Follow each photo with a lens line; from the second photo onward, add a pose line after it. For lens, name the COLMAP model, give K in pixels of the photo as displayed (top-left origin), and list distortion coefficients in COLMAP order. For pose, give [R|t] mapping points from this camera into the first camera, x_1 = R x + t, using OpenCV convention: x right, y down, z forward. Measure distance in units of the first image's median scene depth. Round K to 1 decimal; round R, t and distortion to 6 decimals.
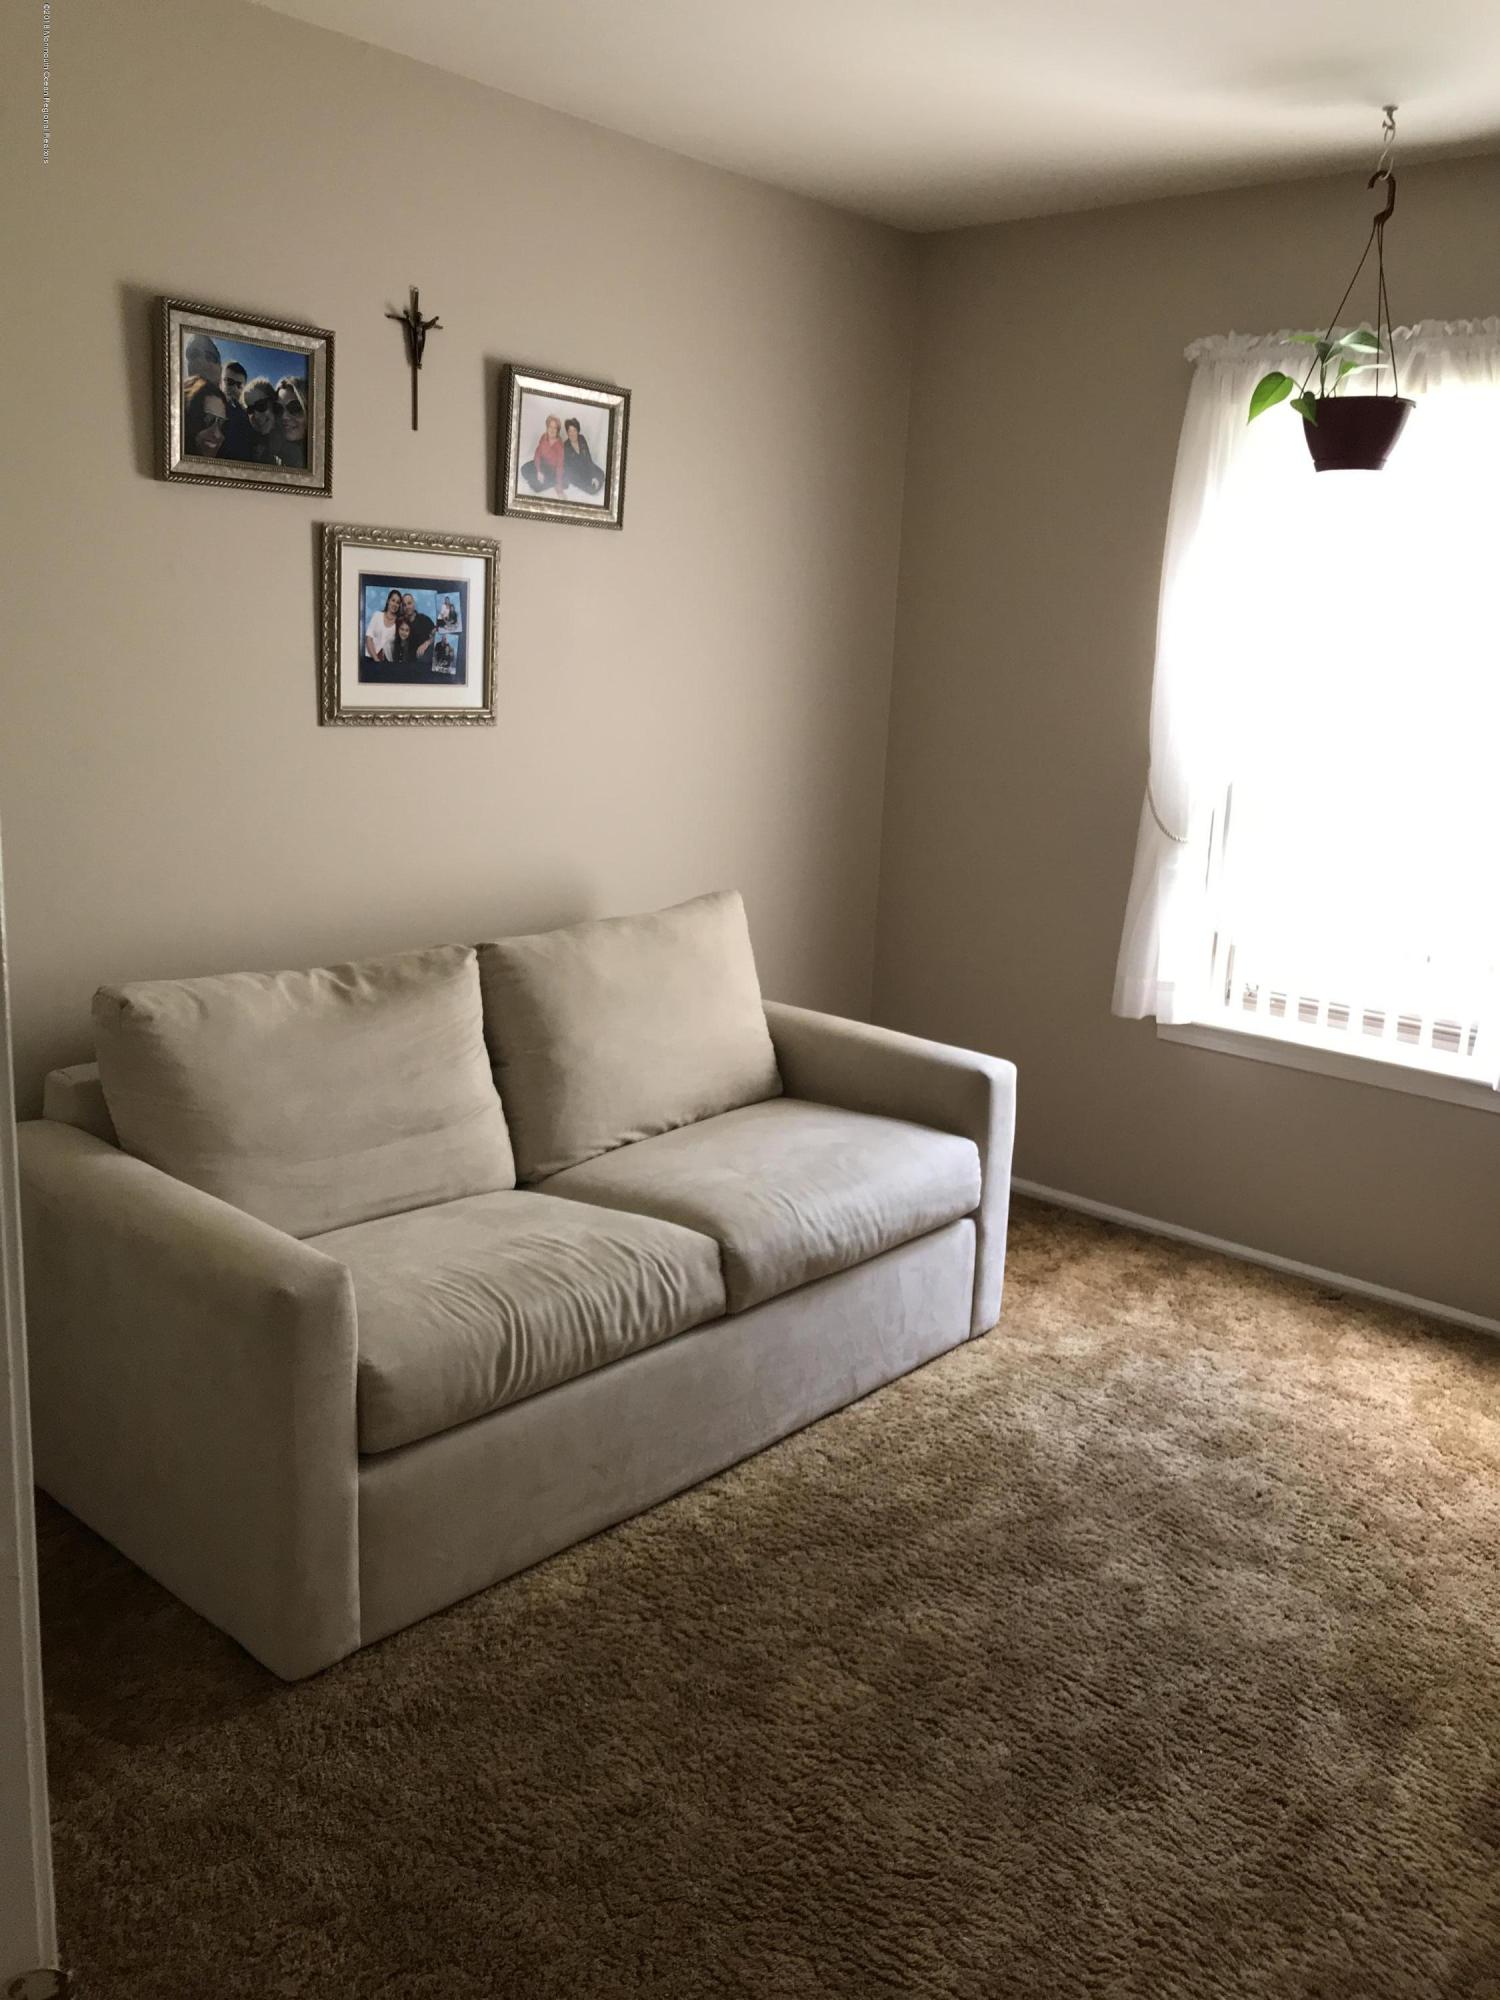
lens RADIAL K [[1651.9, 0, 736.6], [0, 1651.9, 990.6], [0, 0, 1]] dist [0.040010, -0.016416]
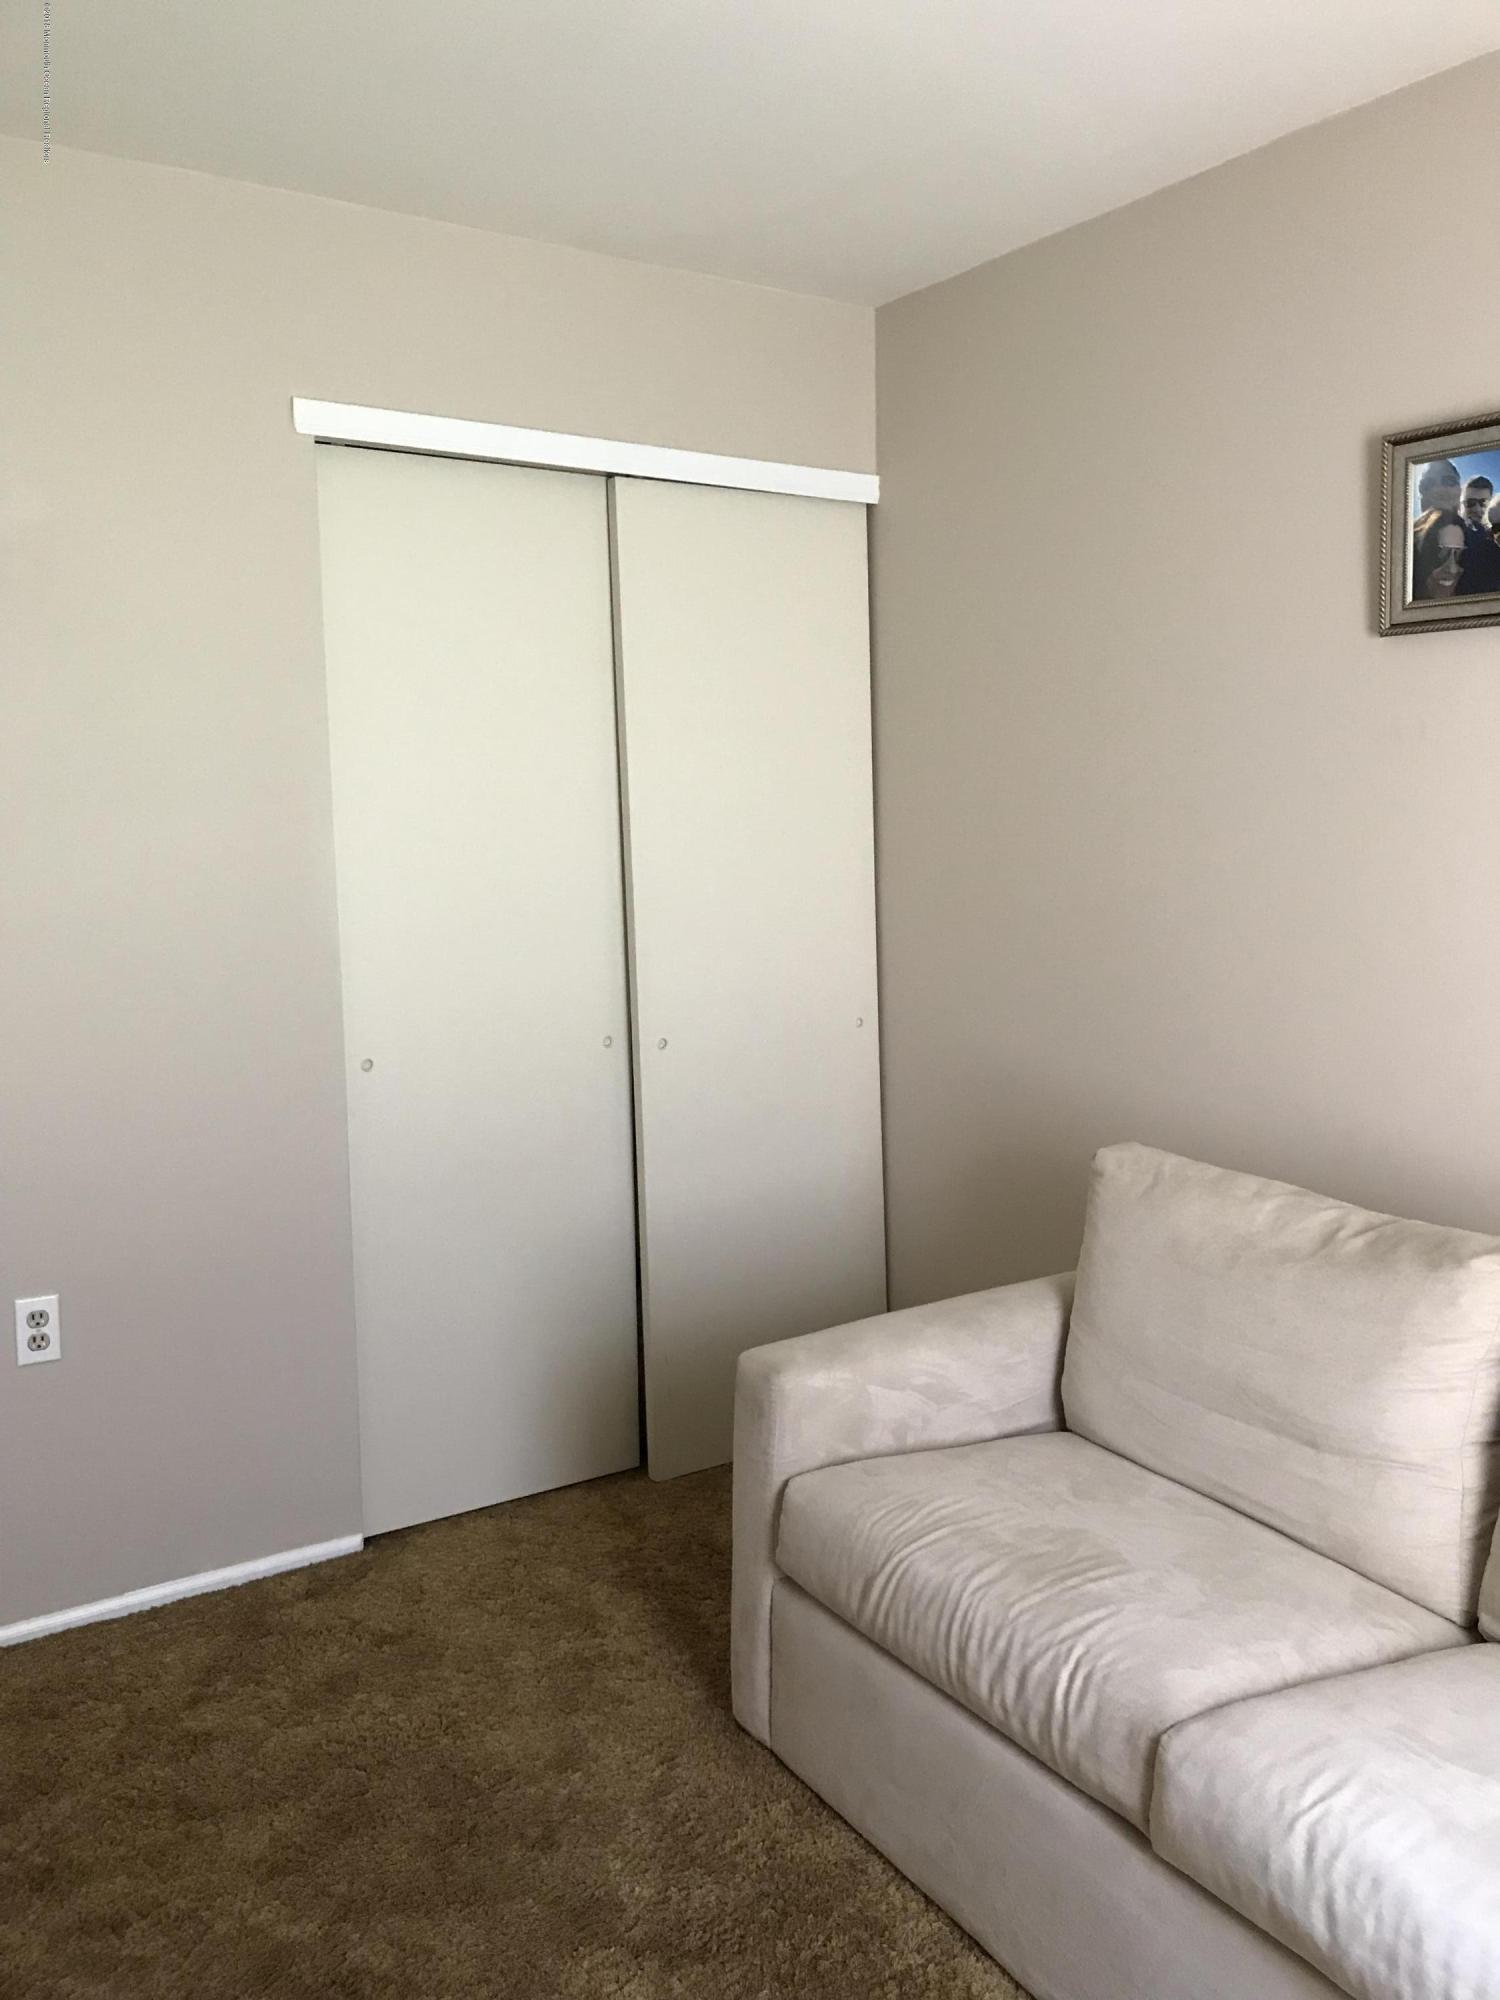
lens RADIAL K [[1651.9, 0, 736.6], [0, 1651.9, 990.6], [0, 0, 1]] dist [0.040010, -0.016416]
pose [[-0.278350, 0.091351, -0.956126, 0.623698], [-0.198597, 0.968481, 0.150347, -0.186826], [0.939724, 0.231733, -0.251435, 0.940810]]
